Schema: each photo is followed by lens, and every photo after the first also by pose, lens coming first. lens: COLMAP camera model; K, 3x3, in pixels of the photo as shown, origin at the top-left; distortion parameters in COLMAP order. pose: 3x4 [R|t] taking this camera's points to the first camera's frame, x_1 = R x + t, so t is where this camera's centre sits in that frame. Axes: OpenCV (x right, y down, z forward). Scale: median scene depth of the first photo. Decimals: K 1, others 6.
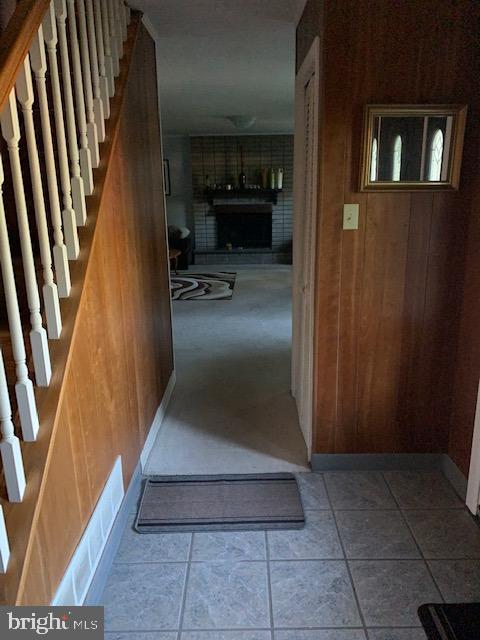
lens RADIAL K [[488.5, 0, 240.0], [0, 488.5, 320.0], [0, 0, 1]] dist [0.061190, -0.066122]
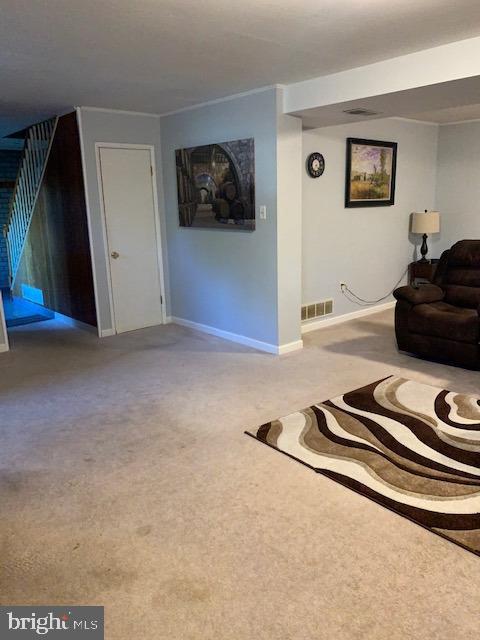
lens RADIAL K [[488.5, 0, 240.0], [0, 488.5, 320.0], [0, 0, 1]] dist [0.061190, -0.066122]
pose [[-0.748422, 0.190437, -0.635294, 0.182163], [-0.141868, 0.889749, 0.433844, -0.237249], [0.647872, 0.414826, -0.638891, 0.881463]]
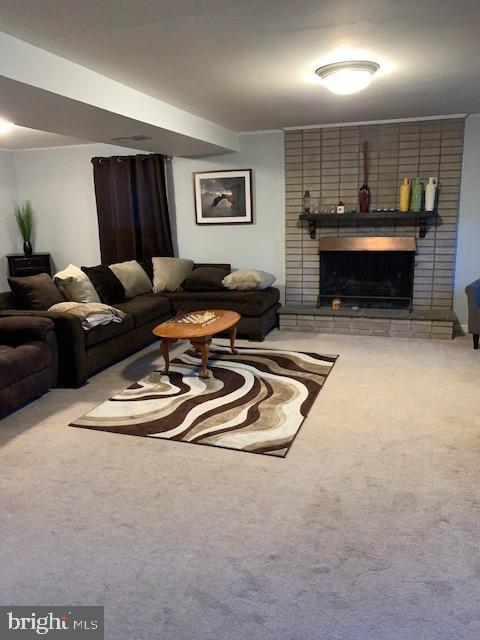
lens RADIAL K [[488.5, 0, 240.0], [0, 488.5, 320.0], [0, 0, 1]] dist [0.061190, -0.066122]
pose [[0.953913, 0.063748, -0.293234, 0.045477], [-0.078799, 0.996096, -0.039794, -0.100509], [0.289552, 0.061066, 0.955212, 0.391675]]
